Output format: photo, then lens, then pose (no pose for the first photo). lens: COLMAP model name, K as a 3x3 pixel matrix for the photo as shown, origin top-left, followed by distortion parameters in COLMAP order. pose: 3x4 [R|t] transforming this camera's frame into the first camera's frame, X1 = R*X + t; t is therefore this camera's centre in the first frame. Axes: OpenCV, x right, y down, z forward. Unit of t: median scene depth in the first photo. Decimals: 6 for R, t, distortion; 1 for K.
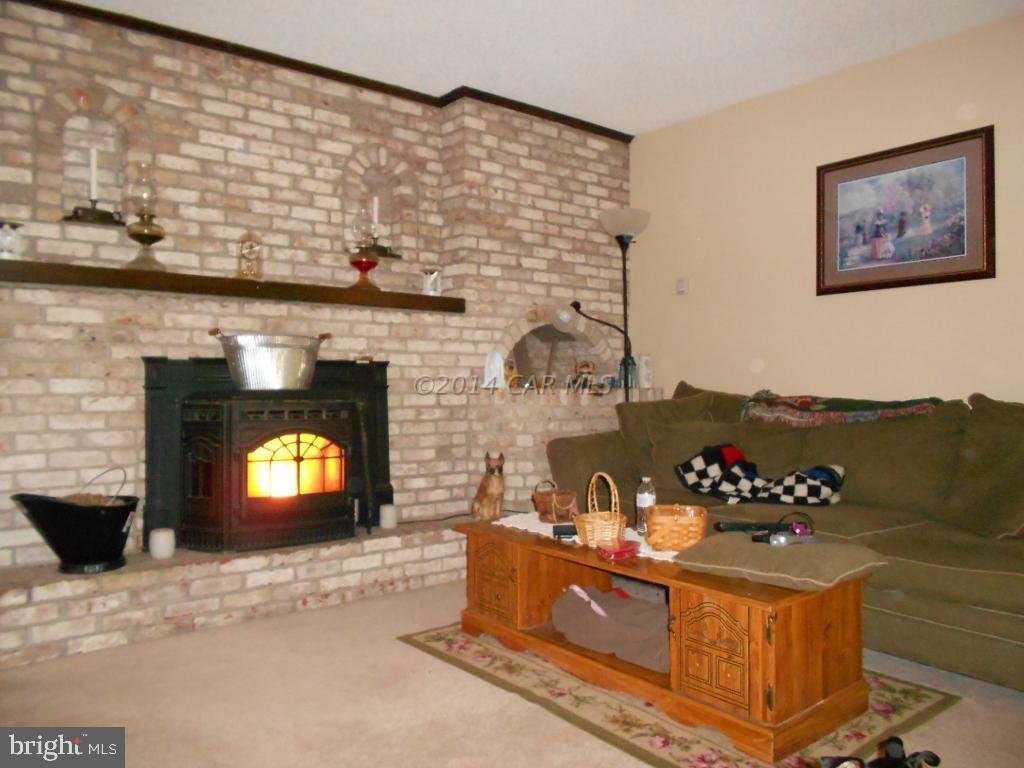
lens RADIAL K [[783.7, 0, 512.0], [0, 783.7, 384.0], [0, 0, 1]] dist [0.000977, -0.030229]
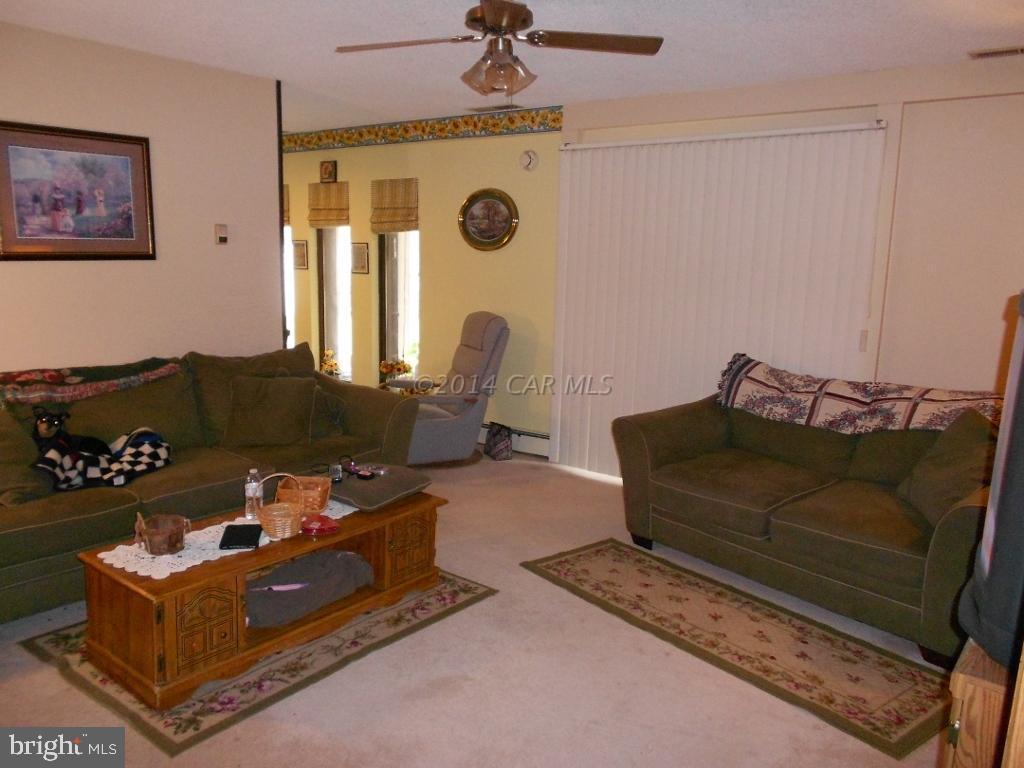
lens RADIAL K [[783.7, 0, 512.0], [0, 783.7, 384.0], [0, 0, 1]] dist [0.000977, -0.030229]
pose [[-0.235535, -0.167877, 0.957257, -0.766311], [-0.025307, 0.985693, 0.166638, -0.157793], [-0.971536, 0.015024, -0.236414, 0.701434]]
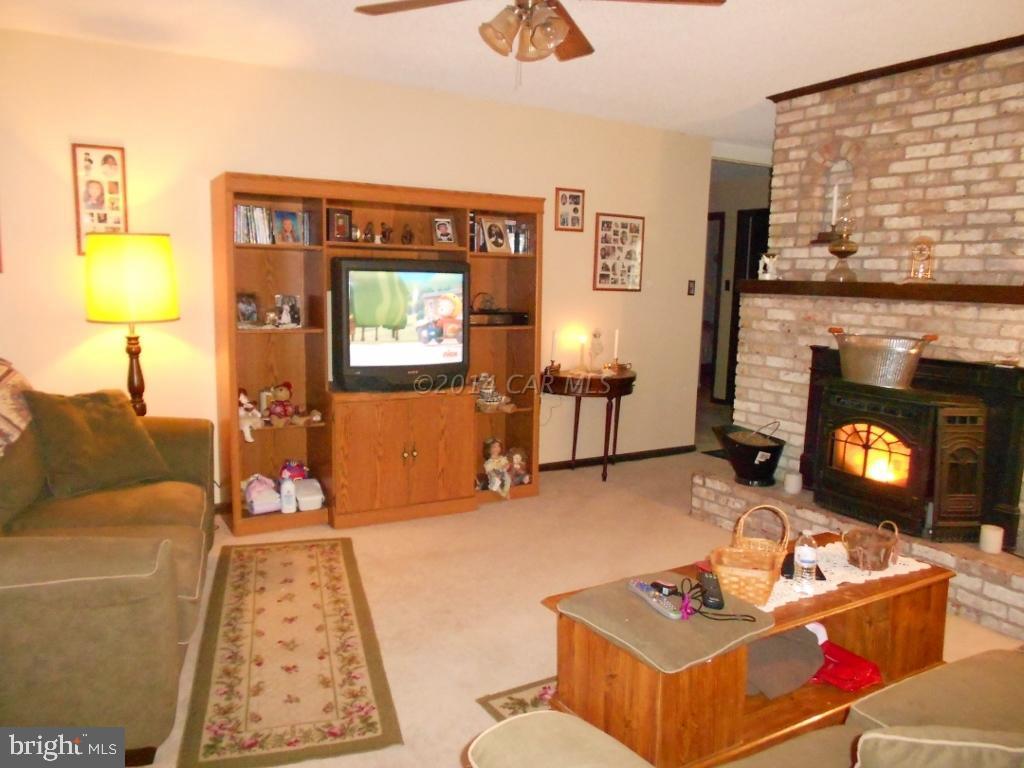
lens RADIAL K [[783.7, 0, 512.0], [0, 783.7, 384.0], [0, 0, 1]] dist [0.000977, -0.030229]
pose [[-0.137118, 0.131609, -0.981773, 0.837122], [-0.025970, 0.990316, 0.136381, -0.125799], [0.990214, 0.044197, -0.132372, 0.602575]]
